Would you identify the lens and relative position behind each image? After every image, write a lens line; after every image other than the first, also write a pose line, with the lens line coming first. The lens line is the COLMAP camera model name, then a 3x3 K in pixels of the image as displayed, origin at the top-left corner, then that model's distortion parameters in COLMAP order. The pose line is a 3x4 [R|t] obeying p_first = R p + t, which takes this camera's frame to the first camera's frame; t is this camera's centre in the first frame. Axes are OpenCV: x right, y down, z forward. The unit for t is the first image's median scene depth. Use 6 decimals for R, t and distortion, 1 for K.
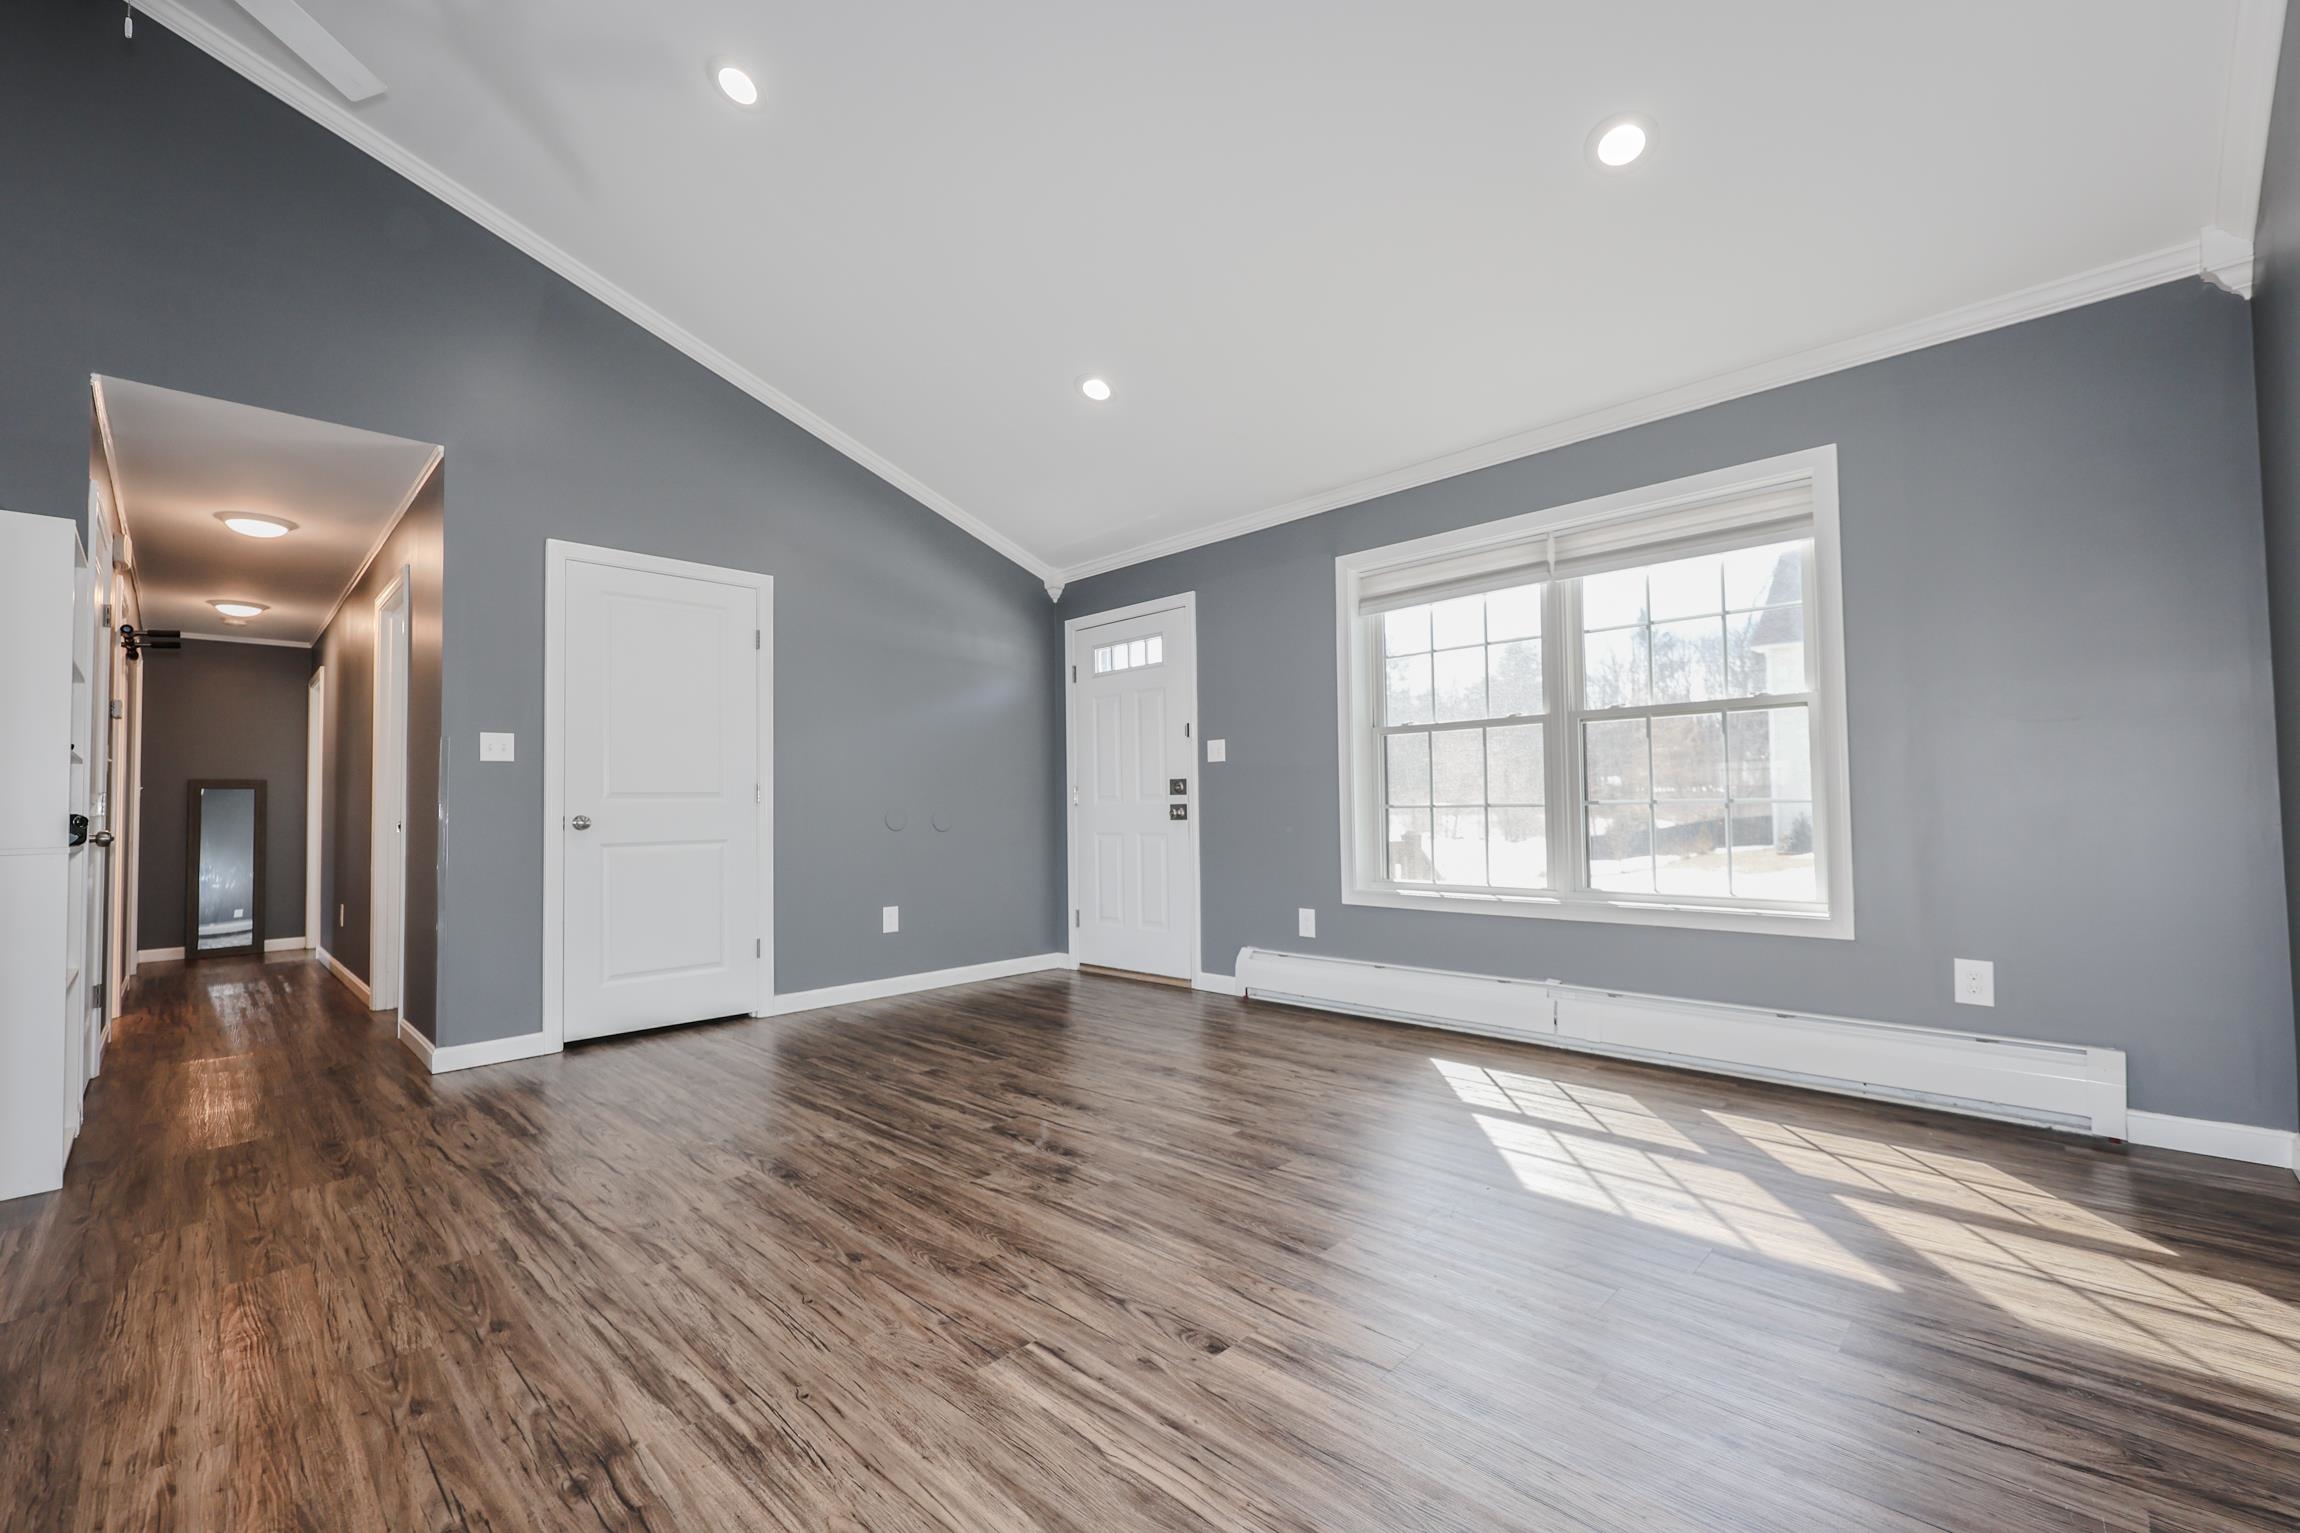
lens RADIAL K [[966.2, 0, 1136.8], [0, 966.2, 762.5], [0, 0, 1]] dist [0.003653, 0.000824]
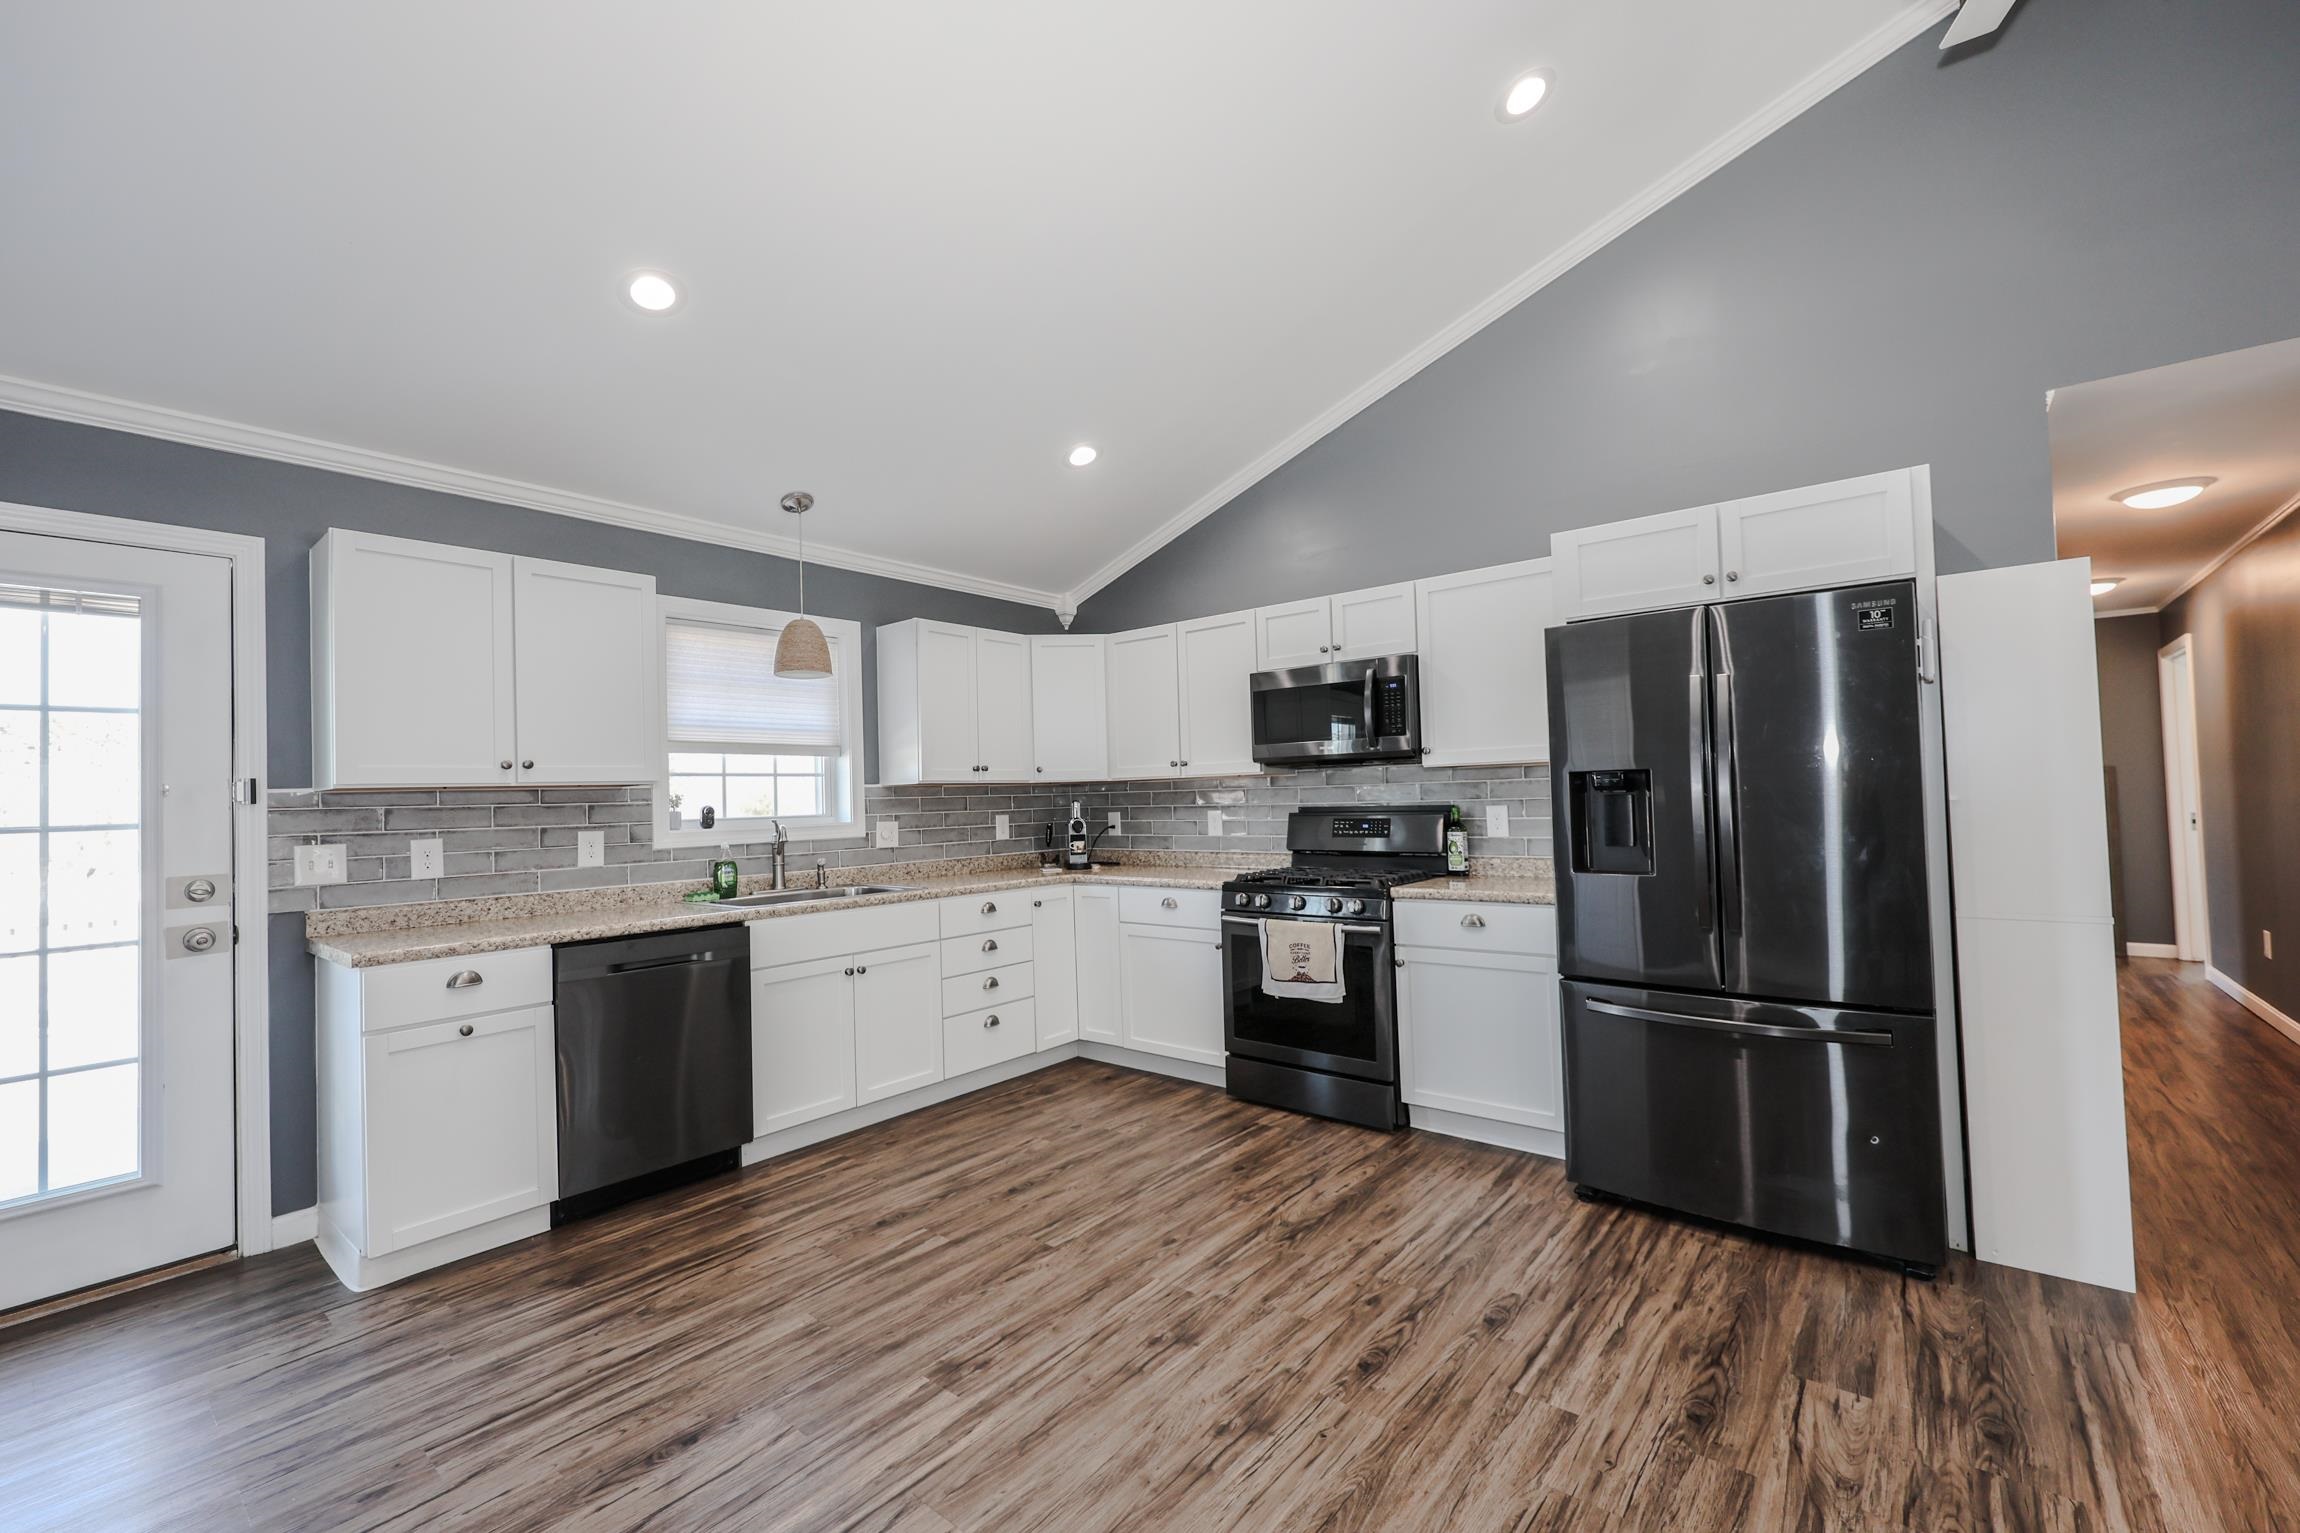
lens RADIAL K [[934.2, 0, 1157.8], [0, 934.2, 785.5], [0, 0, 1]] dist [0.000198, -0.000041]
pose [[0.109627, 0.002061, -0.993971, -0.219850], [0.078272, 0.996875, 0.010700, -0.077911], [0.990886, -0.078973, 0.109123, 0.022913]]
